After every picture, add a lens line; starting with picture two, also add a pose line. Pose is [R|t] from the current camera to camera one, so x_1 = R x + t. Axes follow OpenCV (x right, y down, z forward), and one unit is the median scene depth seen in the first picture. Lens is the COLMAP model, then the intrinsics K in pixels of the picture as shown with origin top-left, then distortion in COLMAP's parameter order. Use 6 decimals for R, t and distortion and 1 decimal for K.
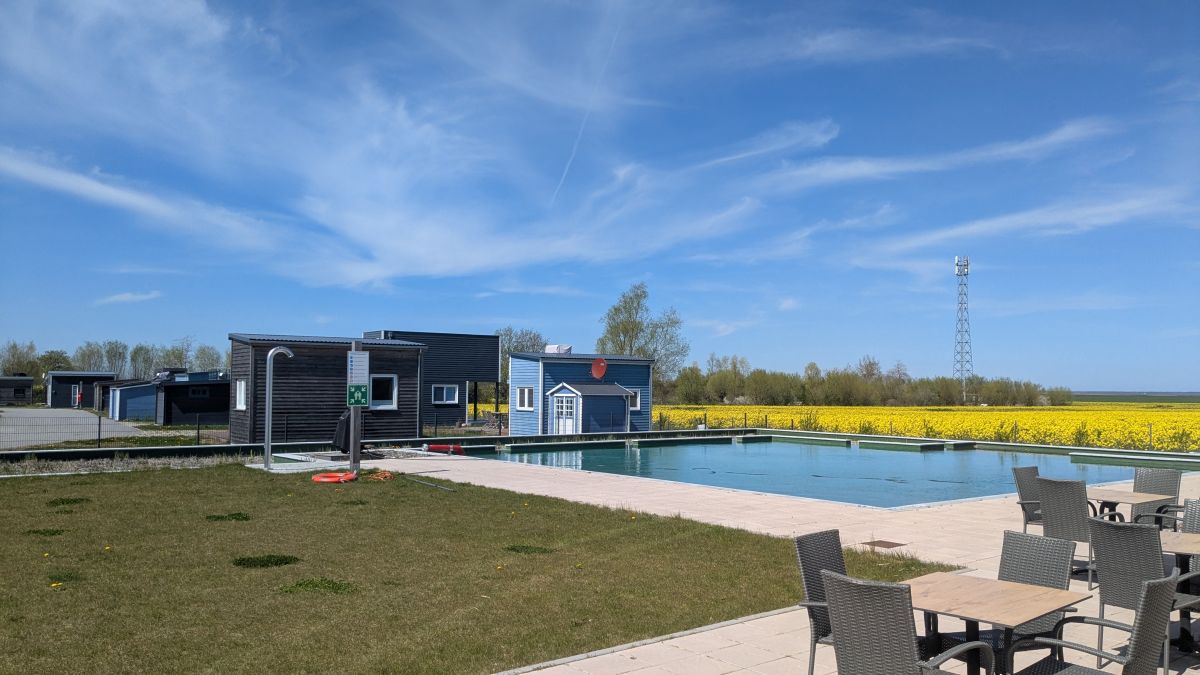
lens RADIAL K [[989.9, 0, 600.0], [0, 989.9, 337.5], [0, 0, 1]] dist [0.046534, -0.001370]
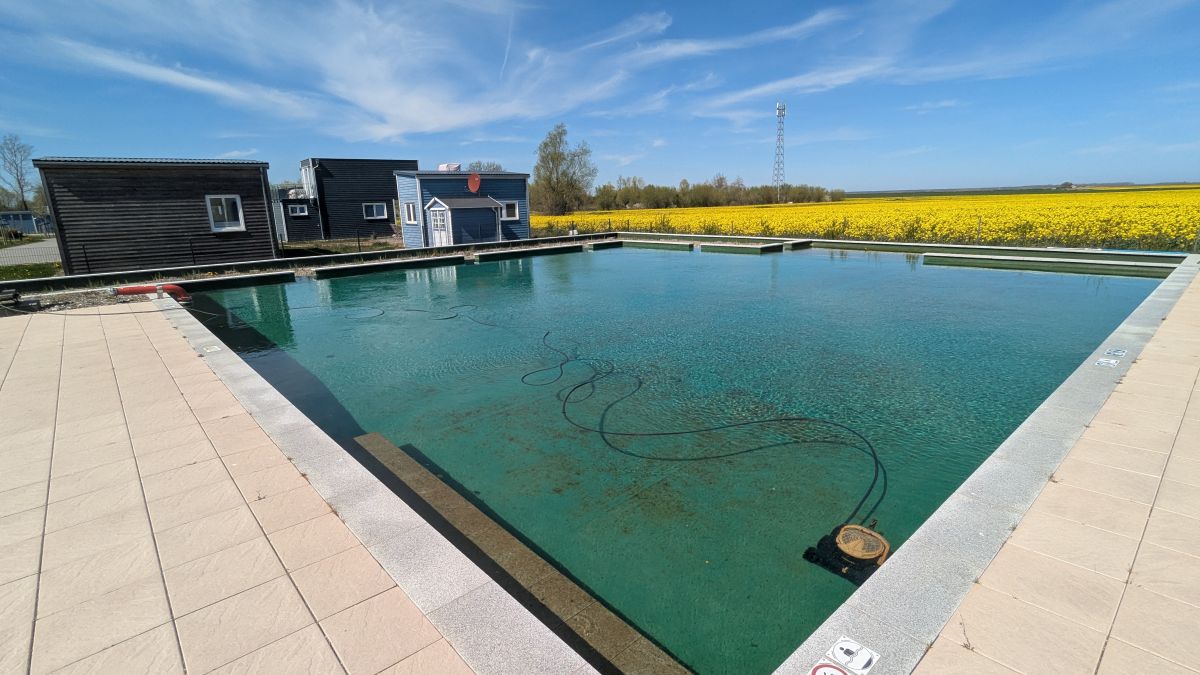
lens RADIAL K [[575.1, 0, 600.0], [0, 575.1, 337.5], [0, 0, 1]] dist [0.001392, -0.000186]
pose [[0.997290, -0.050729, 0.053290, 0.036995], [0.033719, 0.958888, 0.281775, 0.007934], [-0.065394, -0.279214, 0.957999, 0.126950]]
